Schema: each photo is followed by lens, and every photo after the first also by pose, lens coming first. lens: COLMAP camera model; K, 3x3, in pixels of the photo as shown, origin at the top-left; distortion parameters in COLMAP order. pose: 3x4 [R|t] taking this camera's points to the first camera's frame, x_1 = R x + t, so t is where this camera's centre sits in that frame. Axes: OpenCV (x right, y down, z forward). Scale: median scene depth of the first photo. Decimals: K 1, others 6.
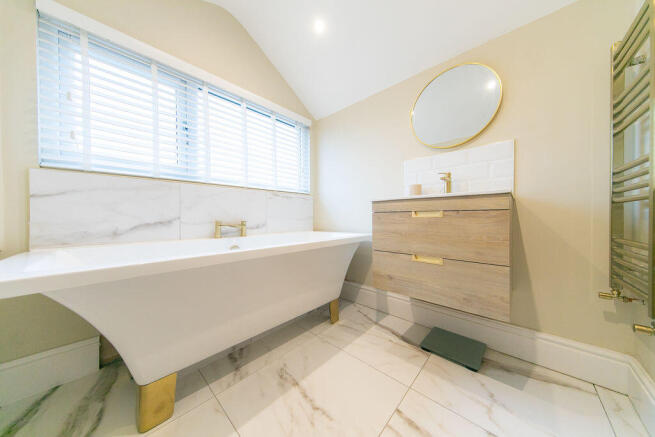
lens RADIAL K [[207.5, 0, 327.5], [0, 207.5, 218.5], [0, 0, 1]] dist [-0.000015, -0.000035]
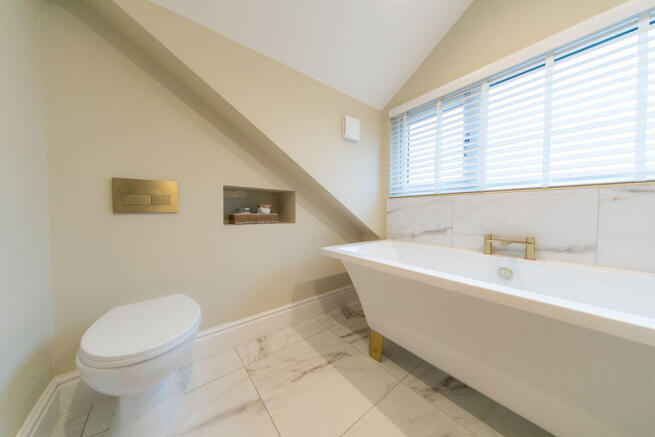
lens RADIAL K [[205.2, 0, 327.5], [0, 205.2, 218.5], [0, 0, 1]] dist [0.000385, 0.000019]
pose [[-0.169392, 0.030346, -0.985081, 0.491016], [-0.009709, 0.999426, 0.032458, -0.085096], [0.985501, 0.015062, -0.169000, 0.568626]]
